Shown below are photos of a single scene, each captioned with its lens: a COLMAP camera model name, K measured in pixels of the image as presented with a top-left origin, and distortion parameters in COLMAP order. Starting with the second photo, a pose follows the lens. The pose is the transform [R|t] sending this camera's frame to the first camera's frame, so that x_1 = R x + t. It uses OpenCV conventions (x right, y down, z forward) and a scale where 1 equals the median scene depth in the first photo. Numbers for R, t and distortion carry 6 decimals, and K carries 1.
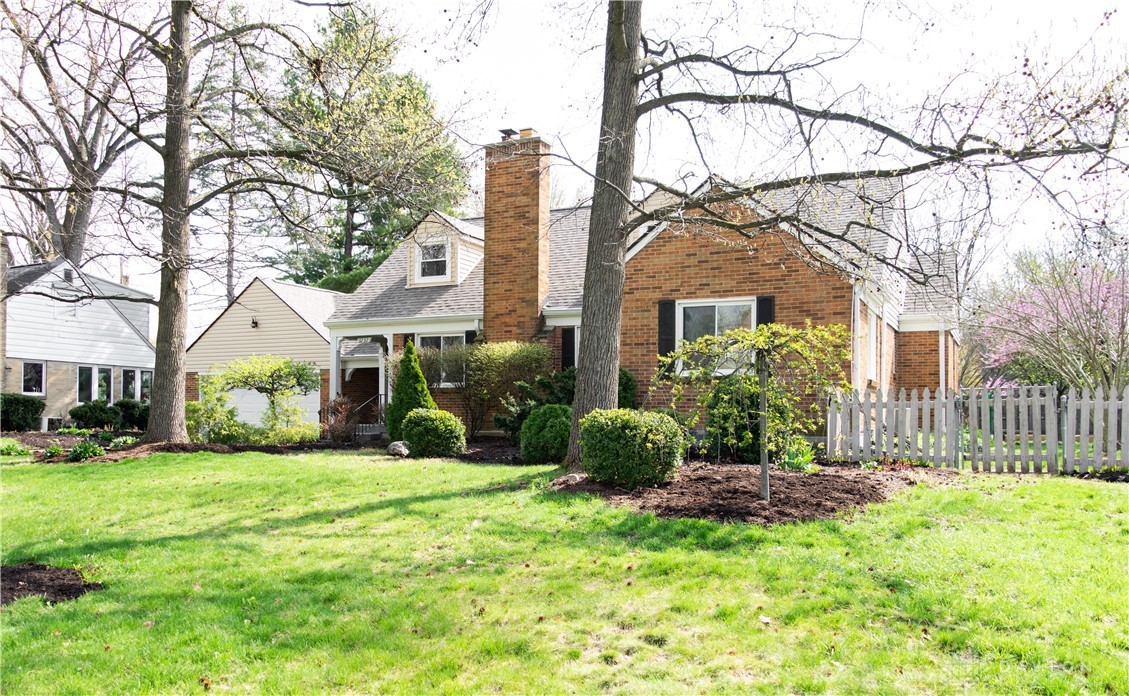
lens RADIAL K [[927.8, 0, 564.4], [0, 927.8, 375.0], [0, 0, 1]] dist [0.005274, 0.002027]
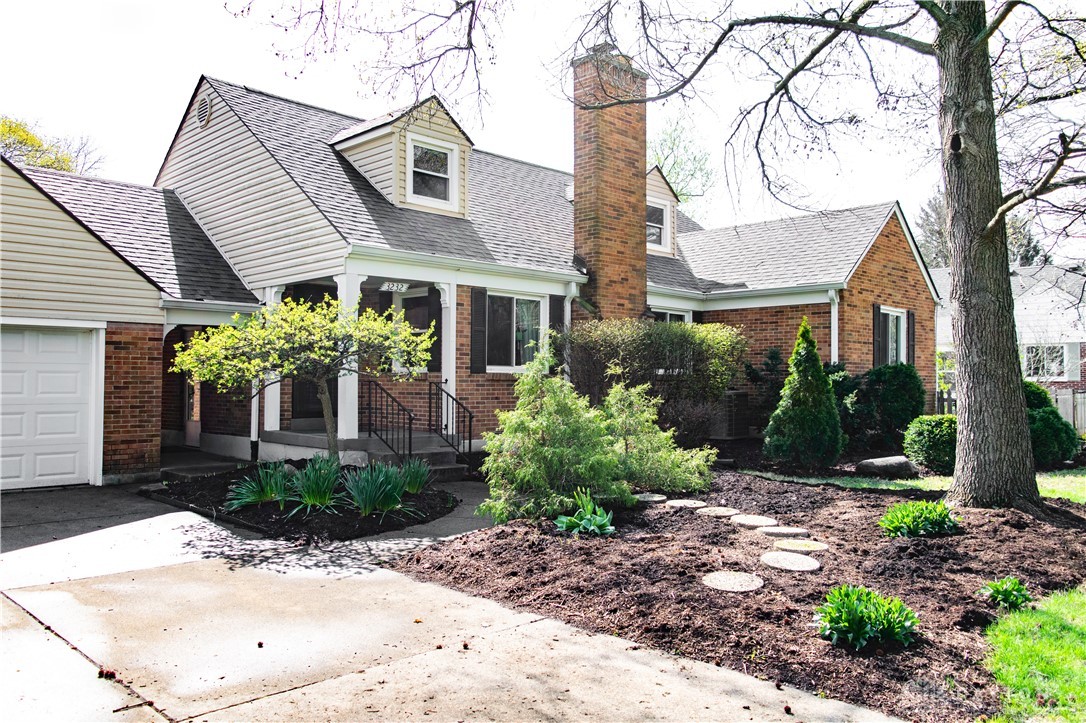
lens RADIAL K [[845.6, 0, 543.0], [0, 845.6, 361.5], [0, 0, 1]] dist [0.005788, -0.000079]
pose [[0.326665, 0.021641, 0.944893, -0.765915], [-0.046253, 0.998906, -0.006887, 0.009427], [-0.944008, -0.041454, 0.327308, 0.829725]]
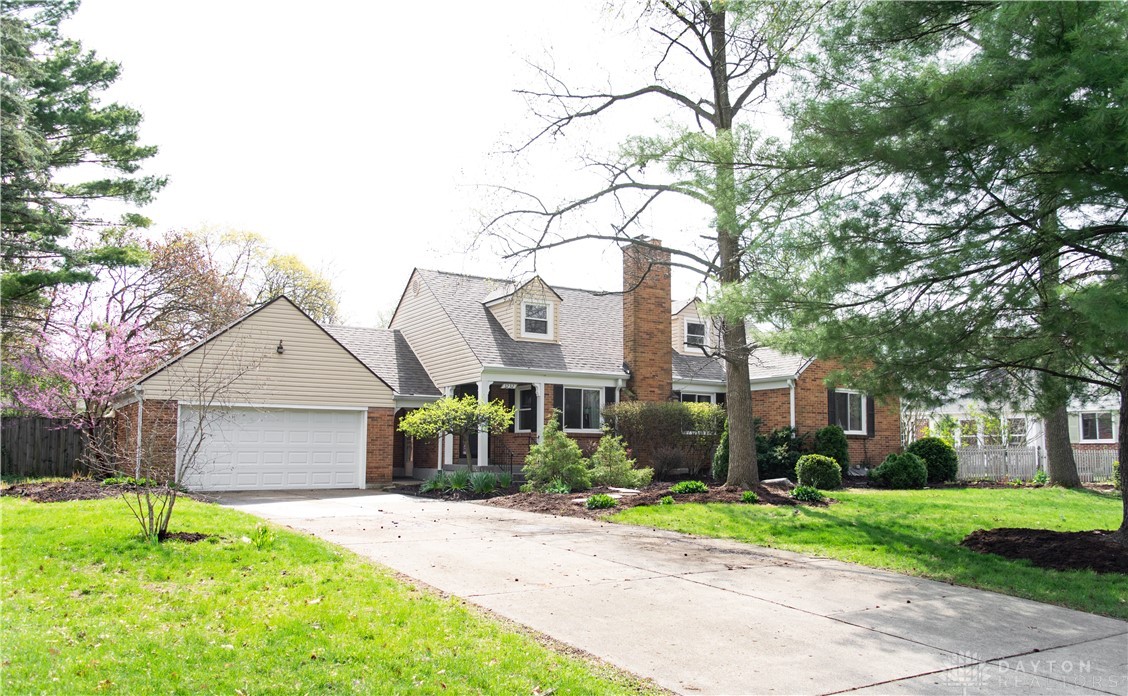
lens RADIAL K [[890.1, 0, 559.5], [0, 890.1, 372.8], [0, 0, 1]] dist [-0.000671, -0.000932]
pose [[0.536105, 0.077525, 0.840584, -1.186414], [-0.041655, 0.996990, -0.065384, 0.013960], [-0.843123, 0.000038, 0.537720, 0.442025]]
